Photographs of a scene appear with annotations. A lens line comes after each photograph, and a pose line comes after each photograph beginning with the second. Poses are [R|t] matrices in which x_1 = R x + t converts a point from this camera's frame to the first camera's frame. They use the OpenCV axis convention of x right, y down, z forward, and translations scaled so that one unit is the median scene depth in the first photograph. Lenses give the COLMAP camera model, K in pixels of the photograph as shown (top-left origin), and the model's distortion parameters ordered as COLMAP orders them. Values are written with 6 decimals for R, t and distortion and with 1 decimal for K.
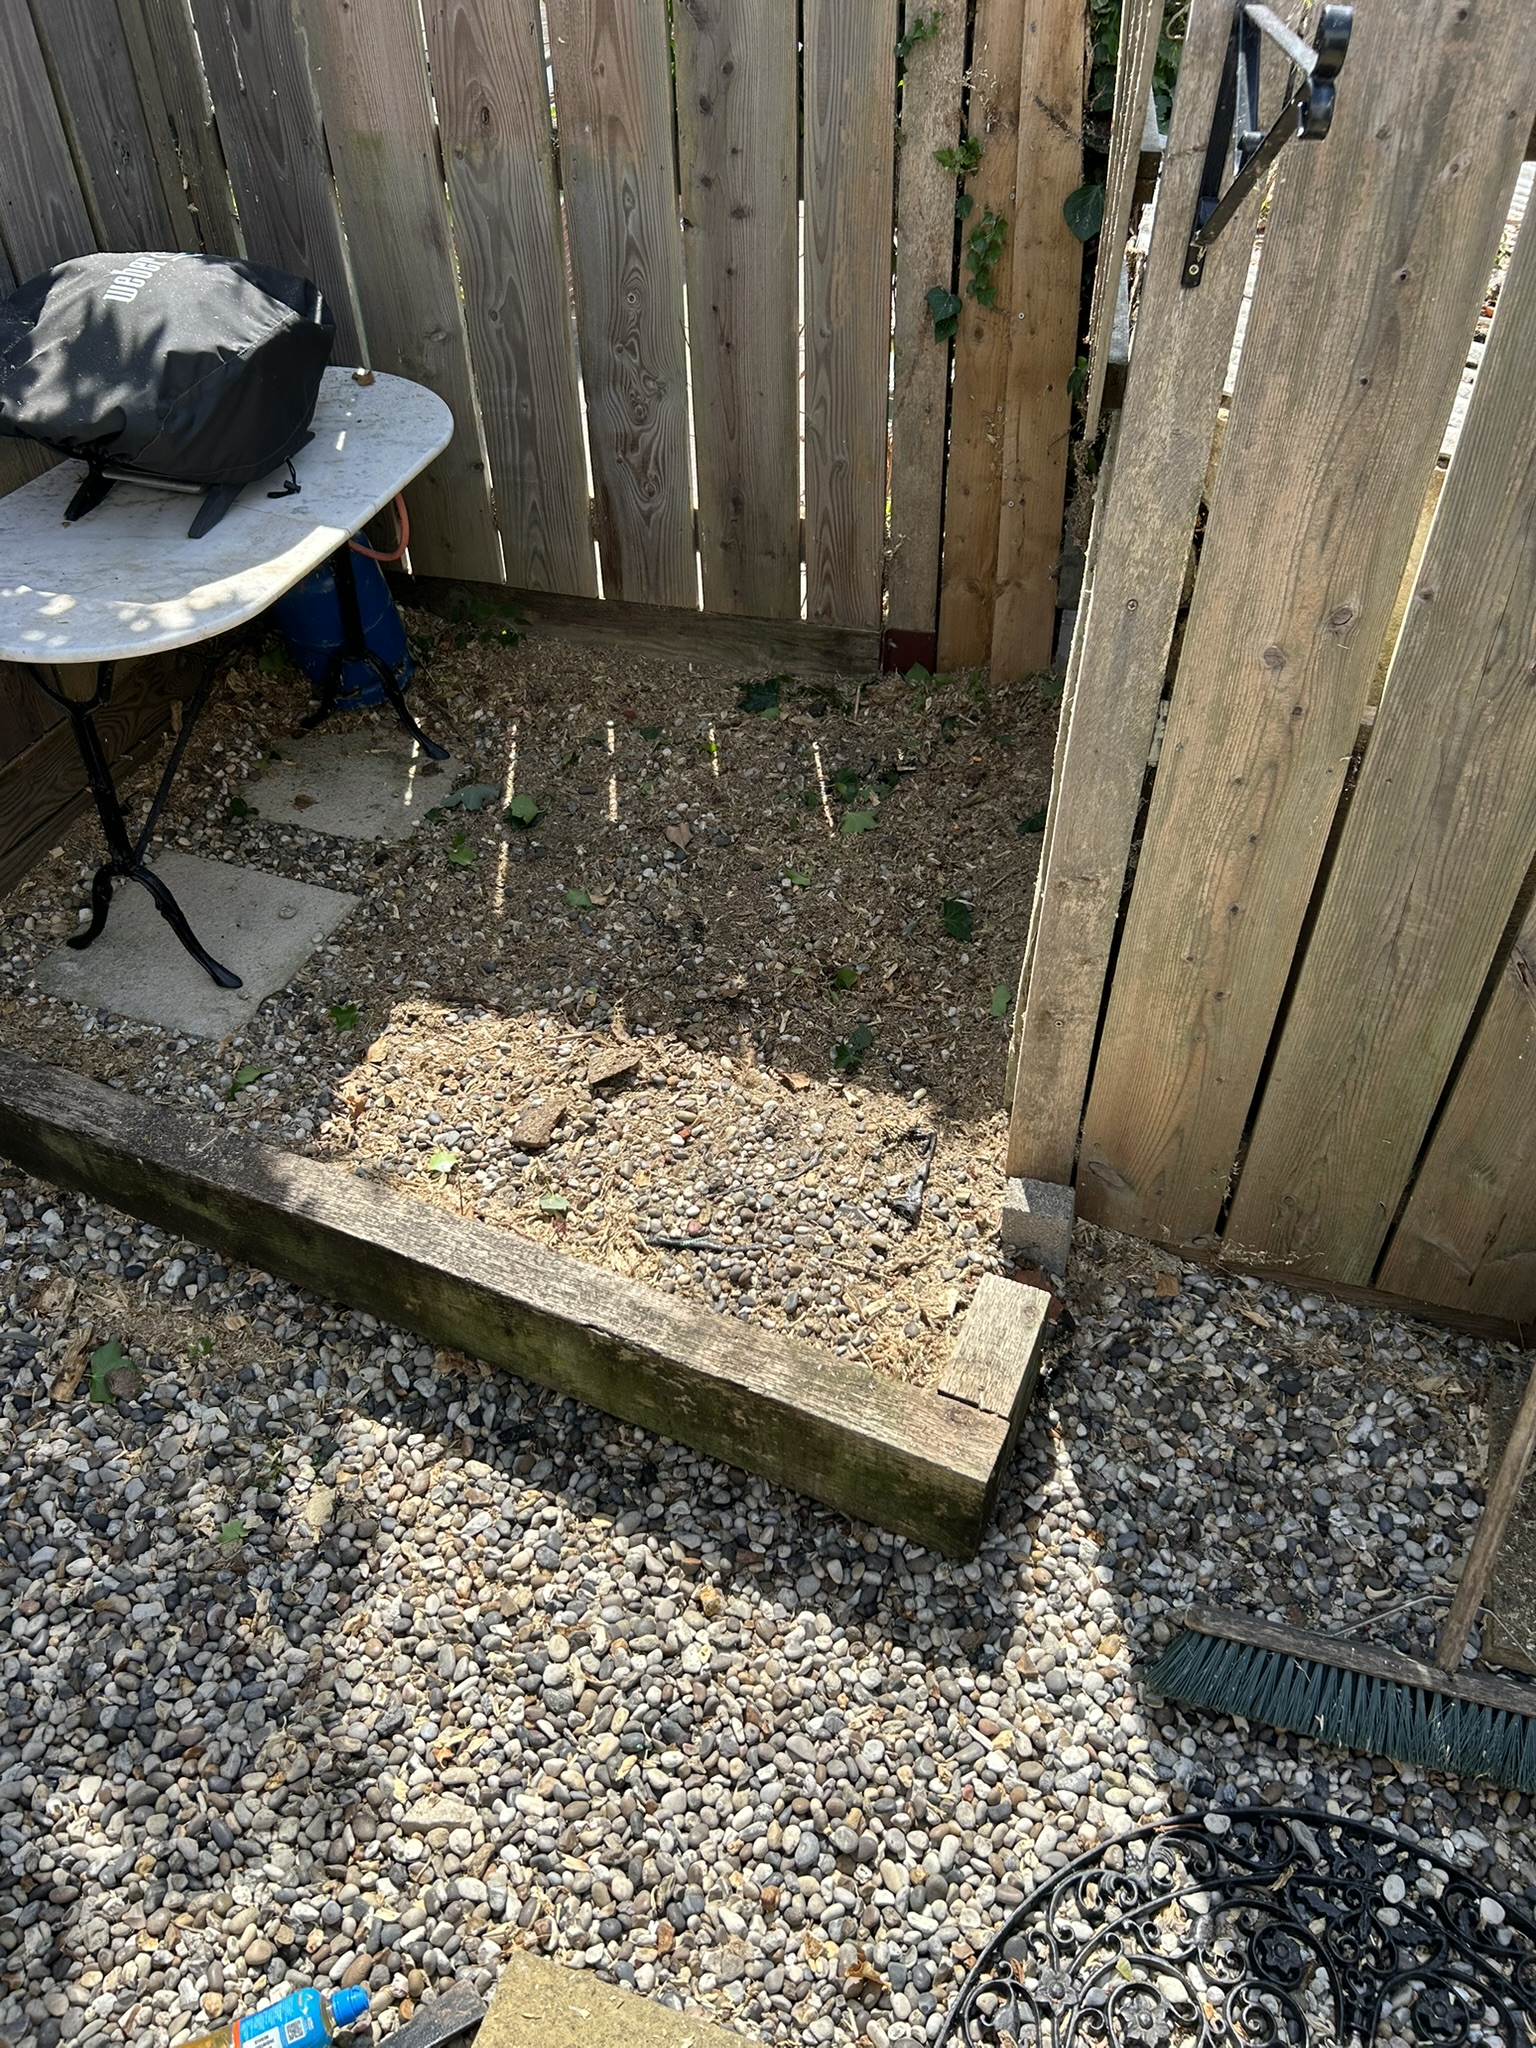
lens RADIAL K [[1532.6, 0, 770.8], [0, 1532.6, 1026.1], [0, 0, 1]] dist [0.011771, -0.003209]
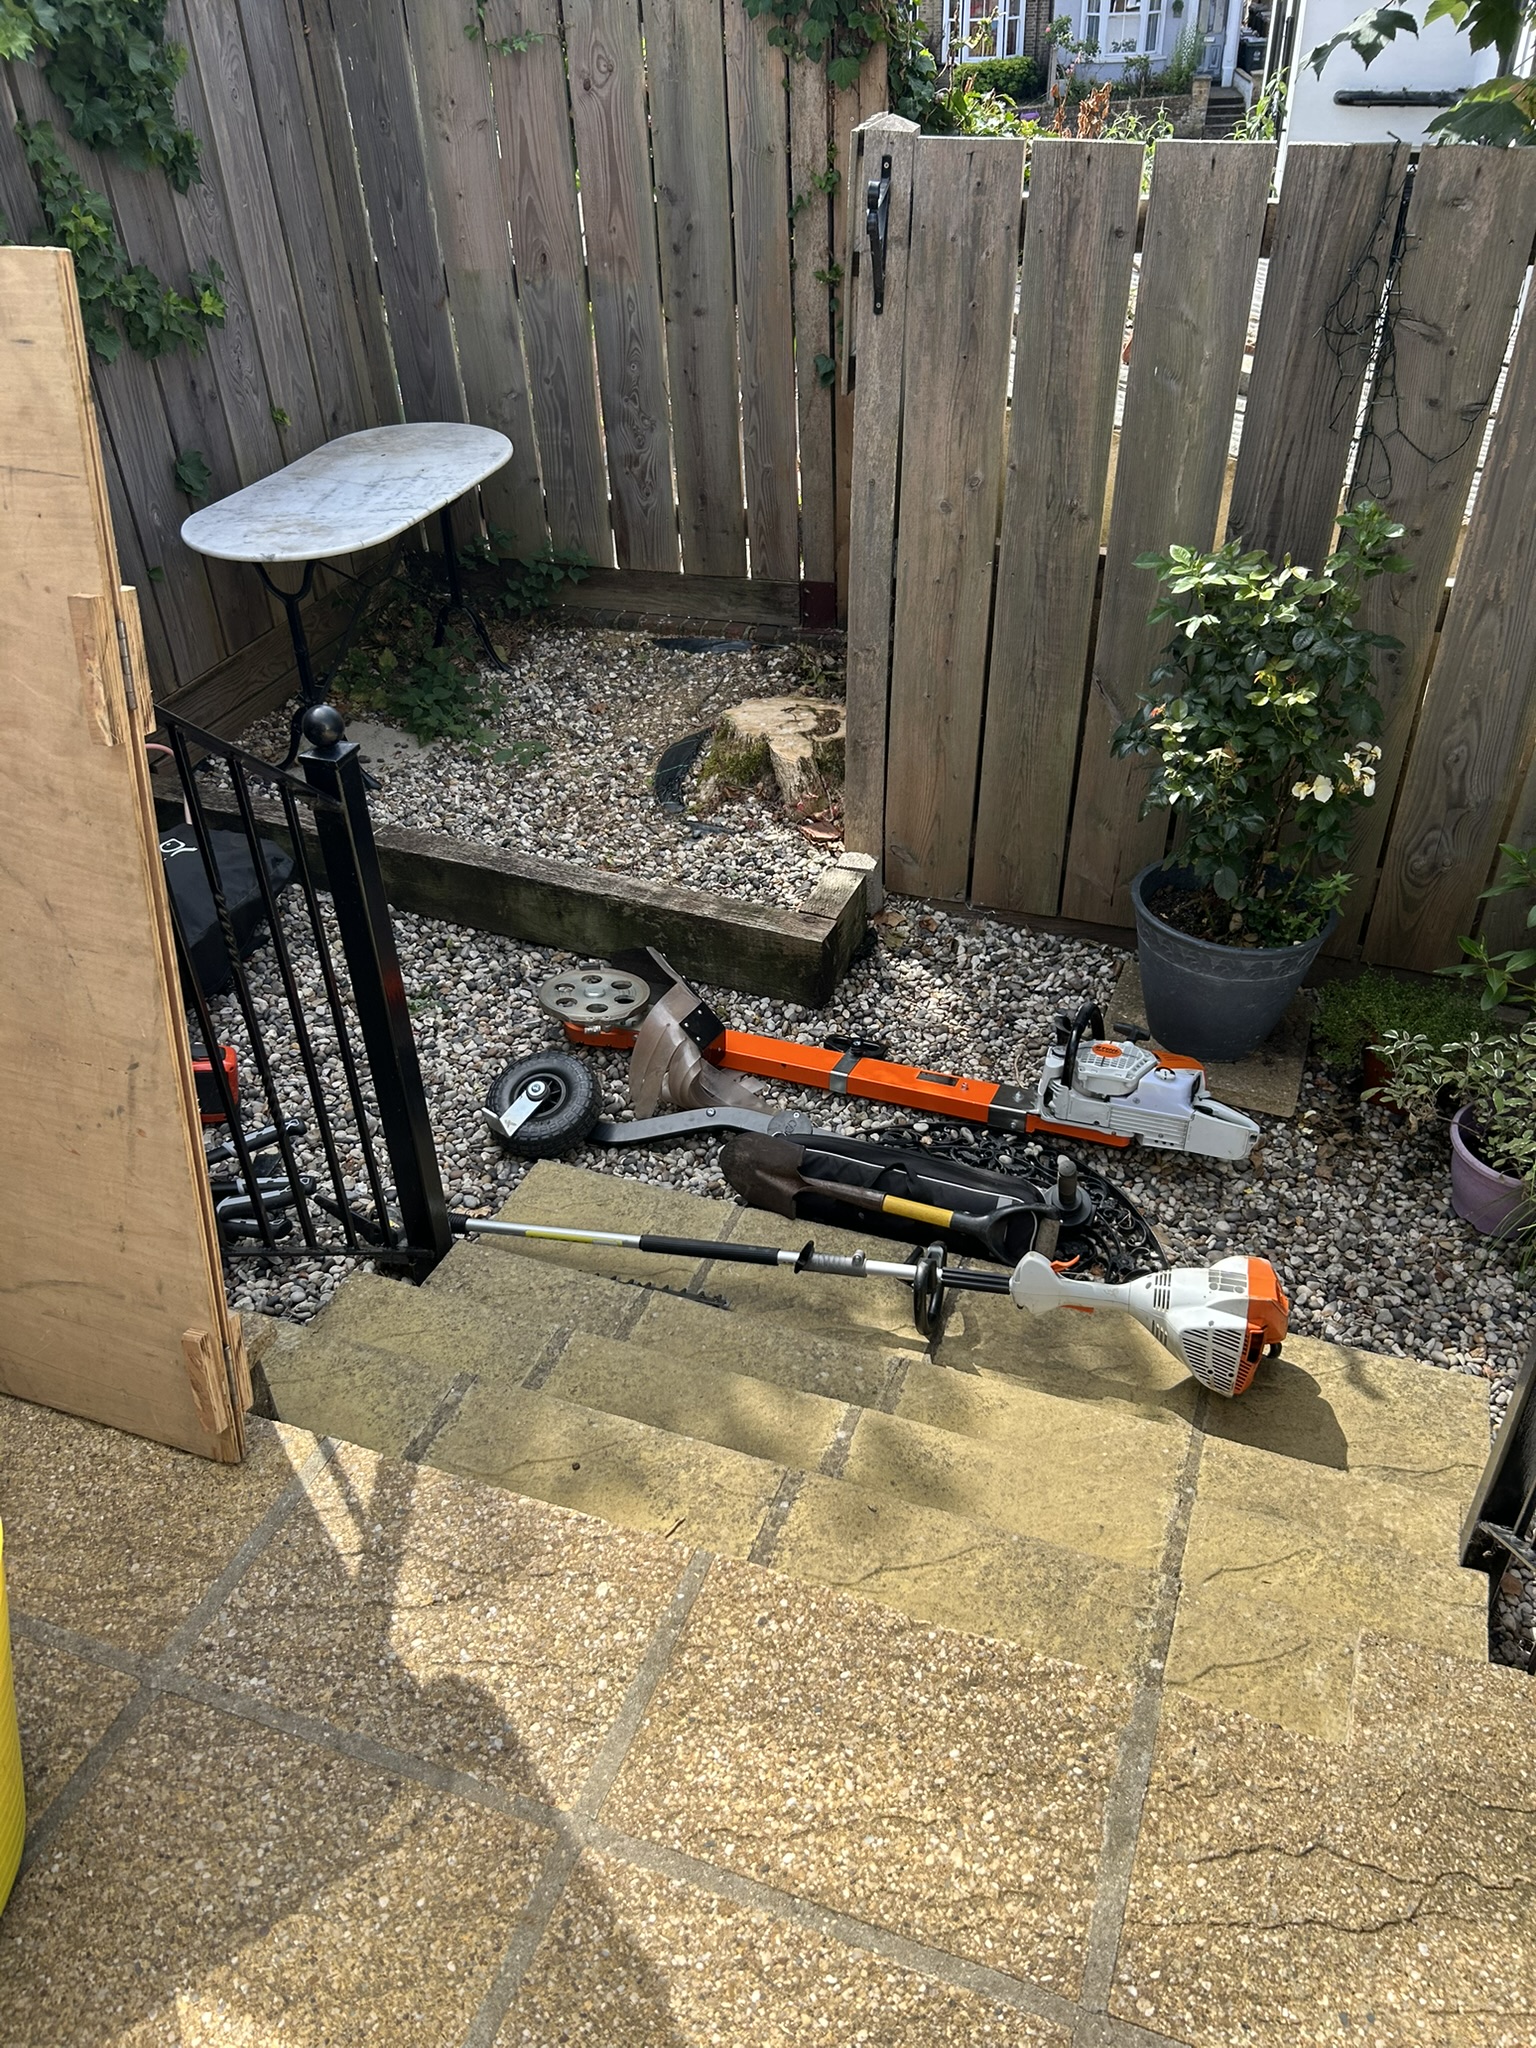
lens RADIAL K [[1532.6, 0, 767.6], [0, 1532.6, 1022.3], [0, 0, 1]] dist [0.011771, -0.003209]
pose [[0.999308, 0.003227, -0.037055, 0.114148], [-0.006721, 0.995497, -0.094552, 0.366390], [0.036583, 0.094736, 0.994830, -0.533913]]
